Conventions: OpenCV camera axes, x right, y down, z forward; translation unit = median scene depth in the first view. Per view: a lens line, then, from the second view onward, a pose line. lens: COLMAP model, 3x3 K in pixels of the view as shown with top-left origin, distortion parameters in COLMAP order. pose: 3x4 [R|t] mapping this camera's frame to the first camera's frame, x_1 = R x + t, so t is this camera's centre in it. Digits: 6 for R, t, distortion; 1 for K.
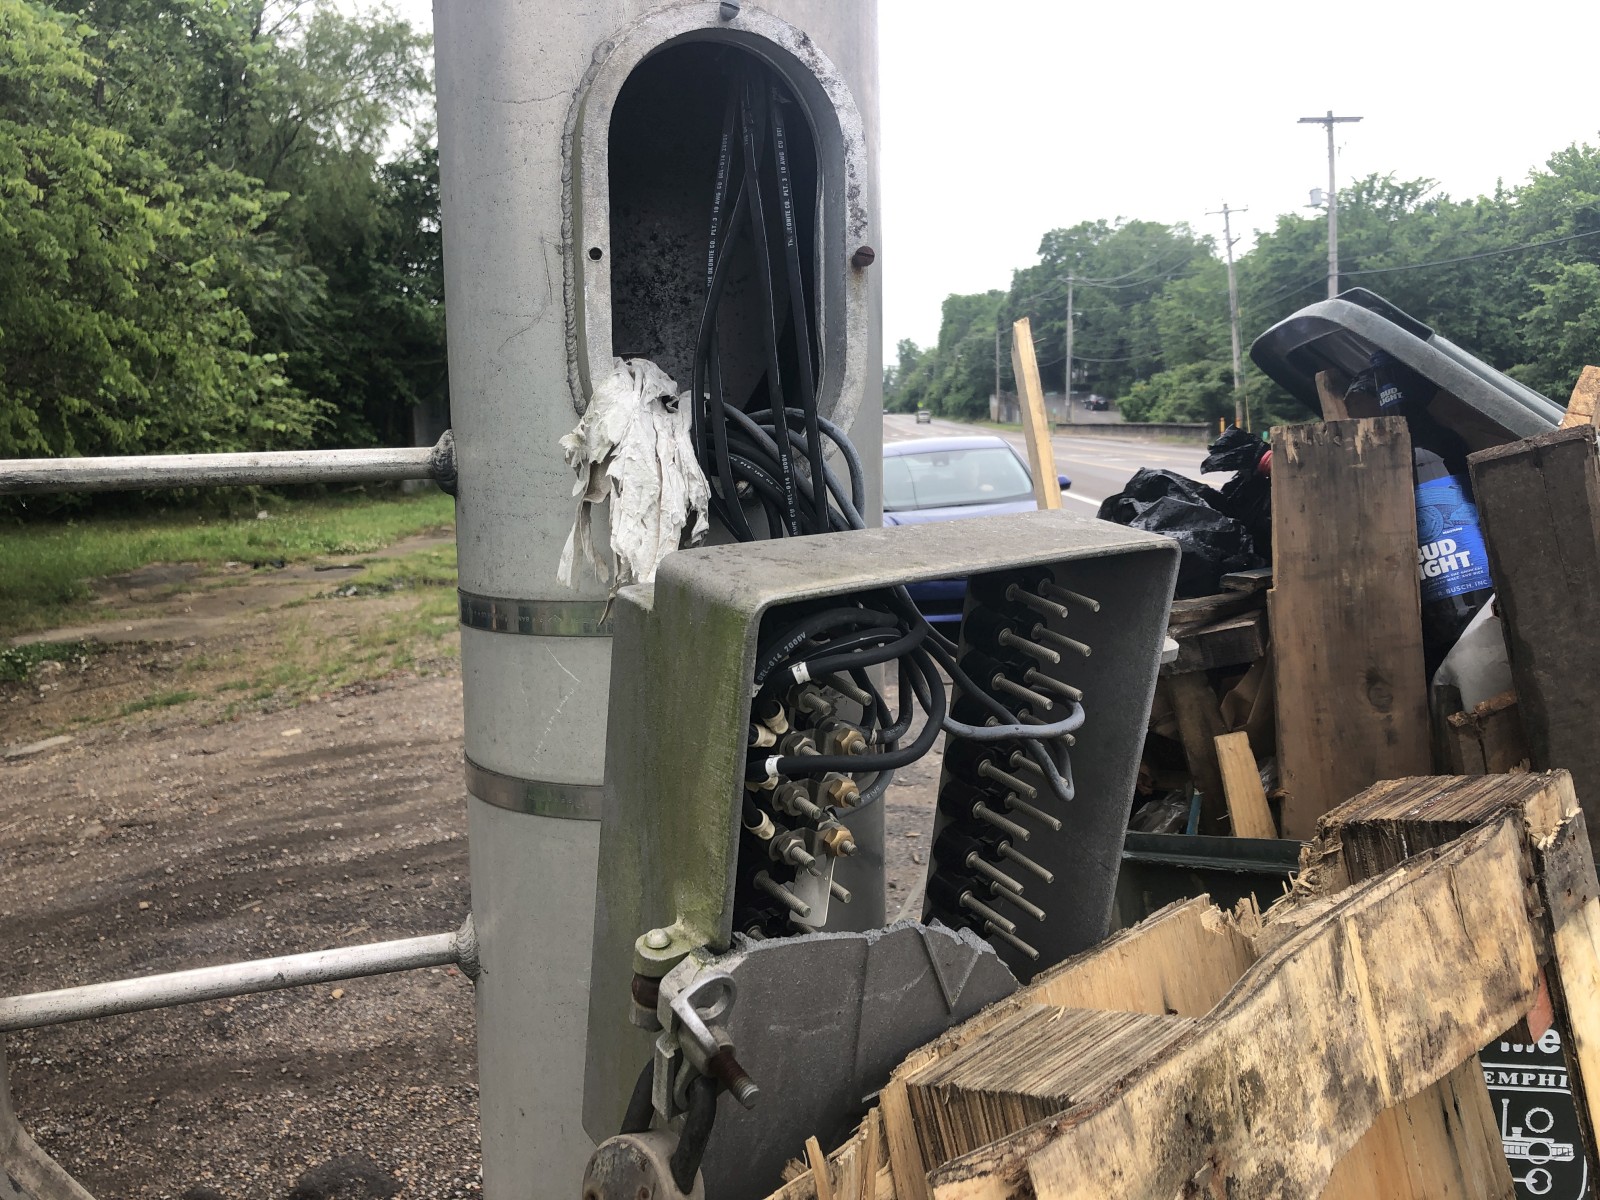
lens RADIAL K [[1306.3, 0, 787.7], [0, 1306.3, 586.2], [0, 0, 1]] dist [0.060874, -0.070290]
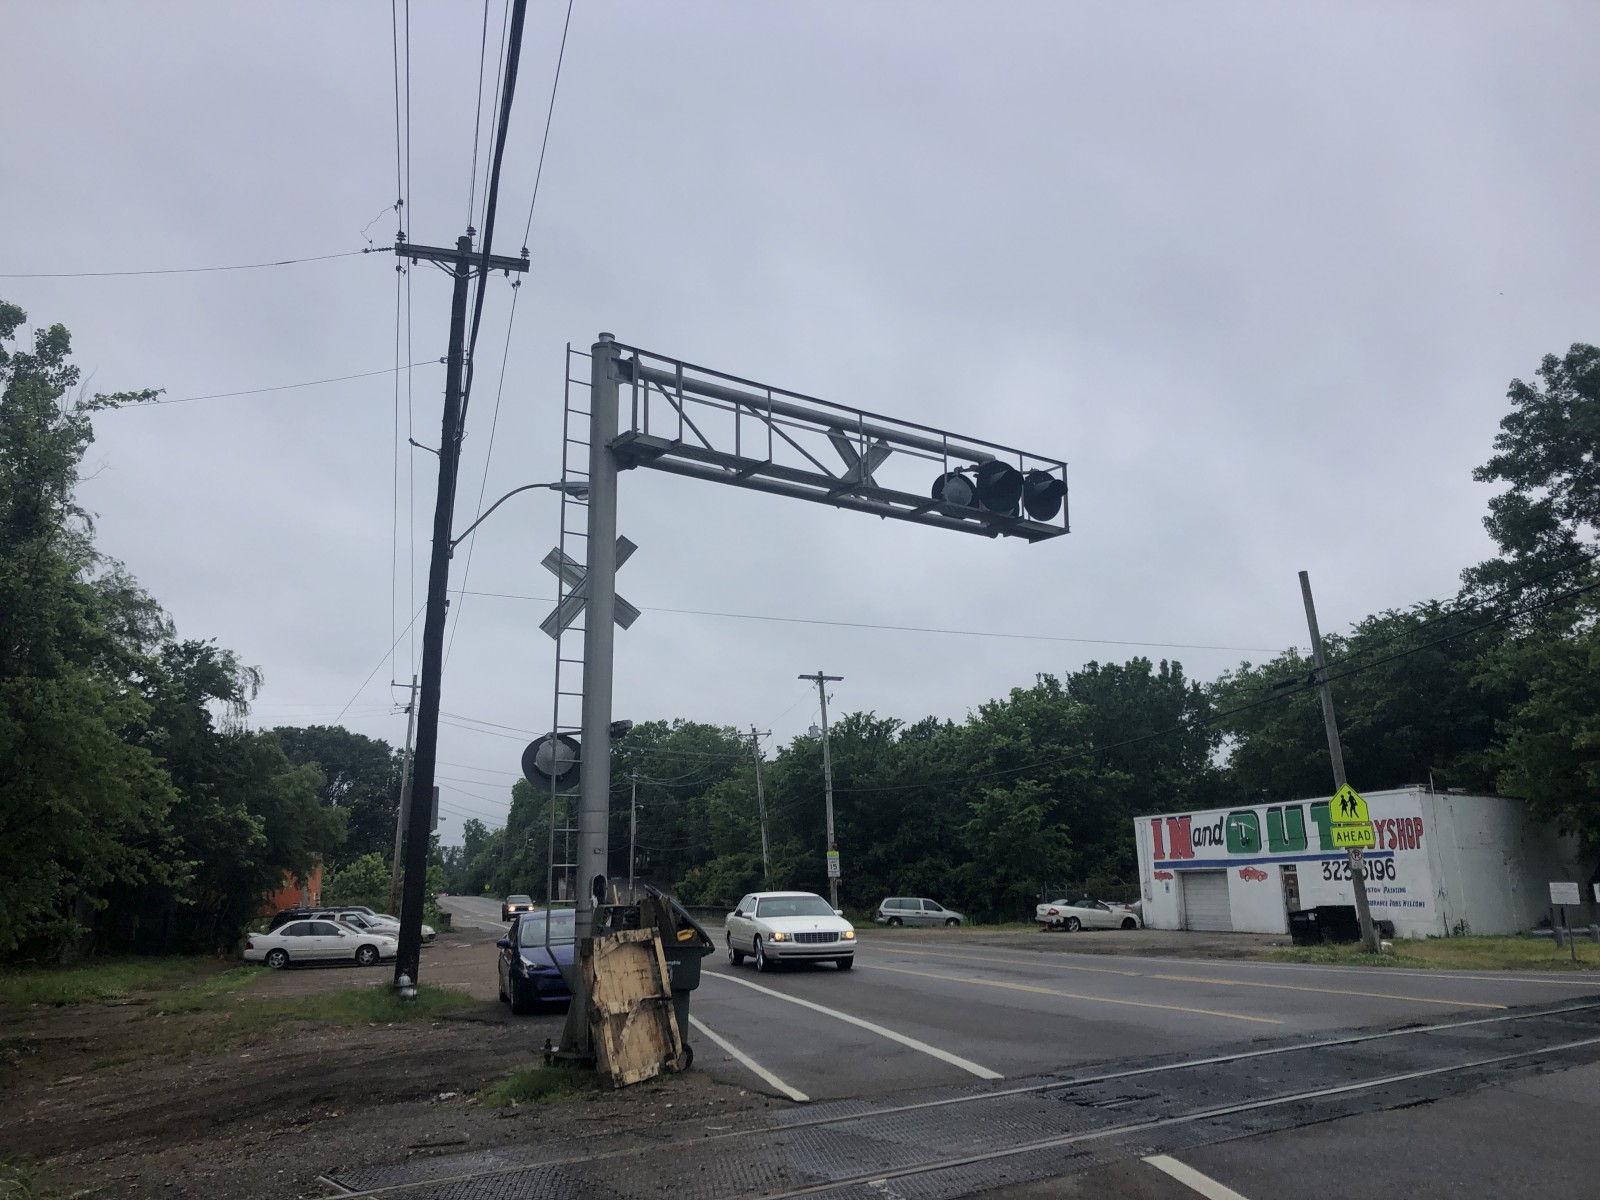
lens RADIAL K [[1306.3, 0, 778.2], [0, 1306.3, 585.7], [0, 0, 1]] dist [0.060874, -0.070290]
pose [[0.950362, 0.079905, 0.300710, -0.024874], [0.032266, 0.935942, -0.350674, 0.016604], [-0.309468, 0.342970, 0.886905, -0.123884]]
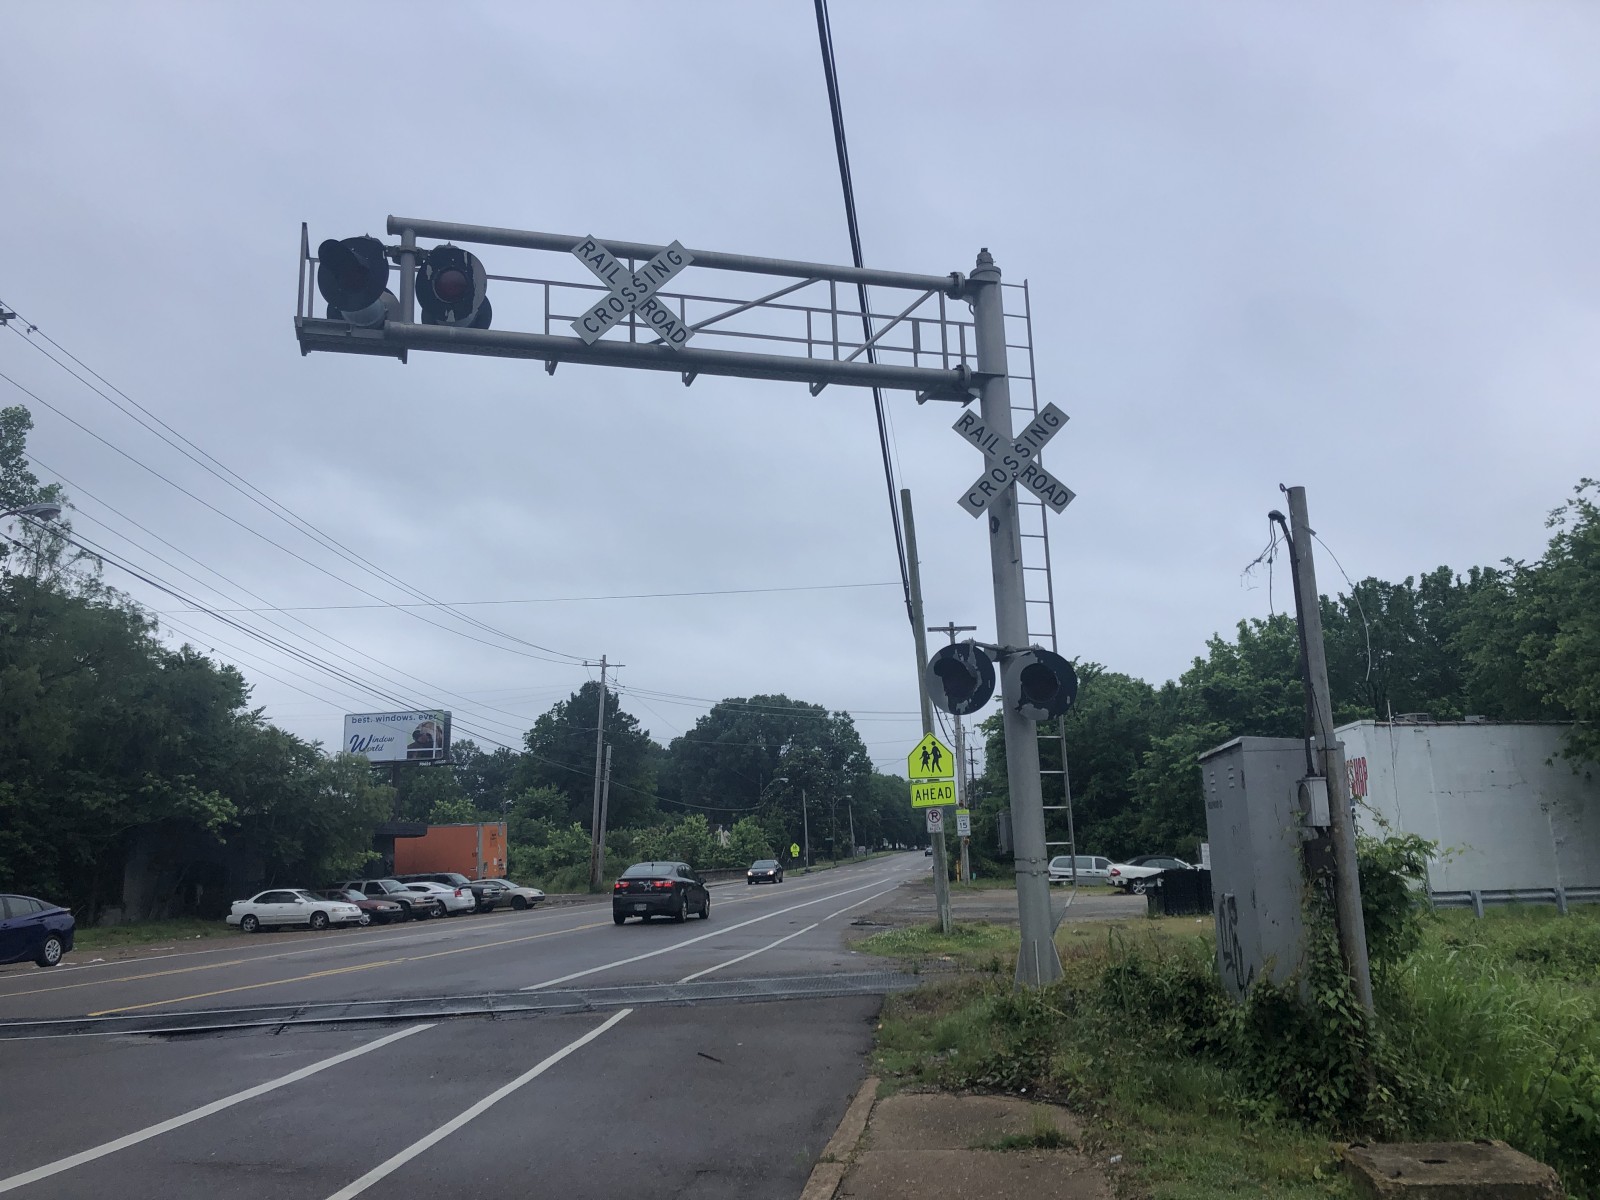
lens RADIAL K [[1306.3, 0, 788.9], [0, 1306.3, 599.7], [0, 0, 1]] dist [0.060874, -0.070290]
pose [[0.994604, -0.025954, -0.100442, 0.225269], [-0.006776, 0.949881, -0.312538, 0.012089], [0.103520, 0.311533, 0.944580, -0.135258]]
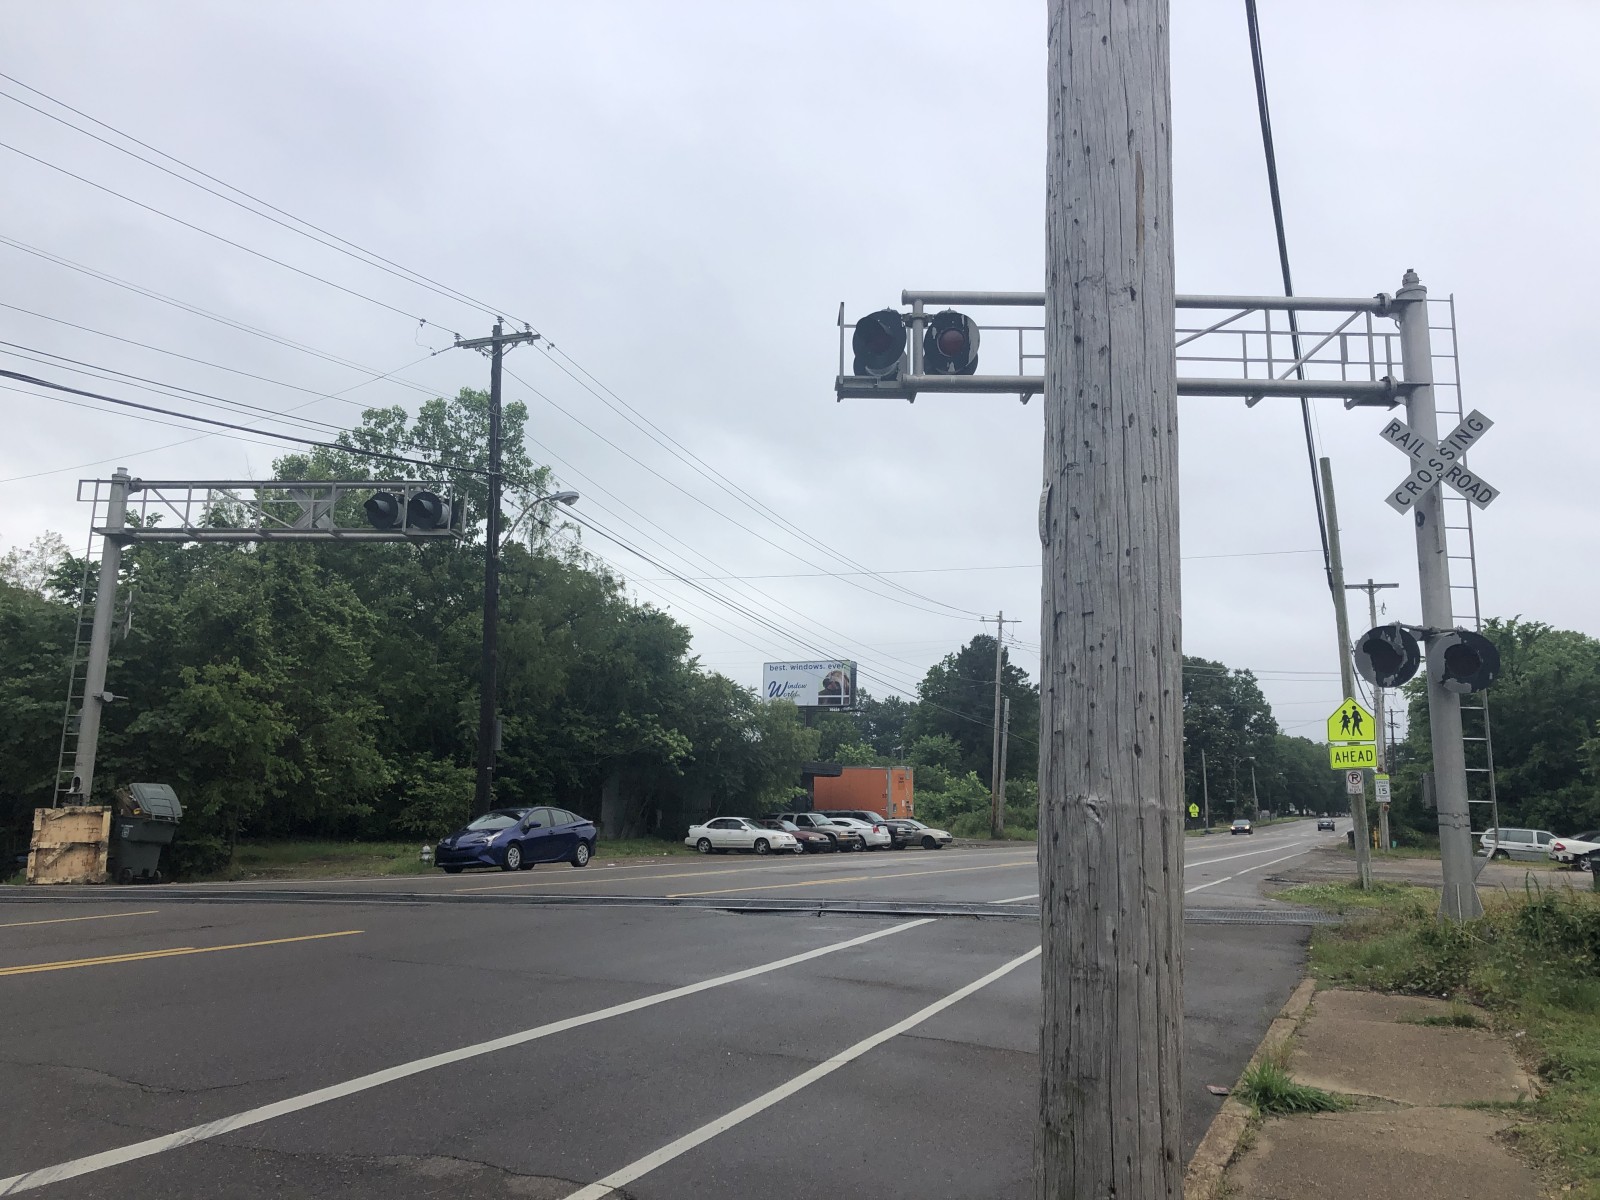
lens RADIAL K [[1306.3, 0, 799.6], [0, 1306.3, 582.6], [0, 0, 1]] dist [0.060874, -0.070290]
pose [[0.926695, -0.024434, -0.375019, 0.223478], [-0.086661, 0.957097, -0.276506, 0.018469], [0.365686, 0.288736, 0.884820, -0.169088]]
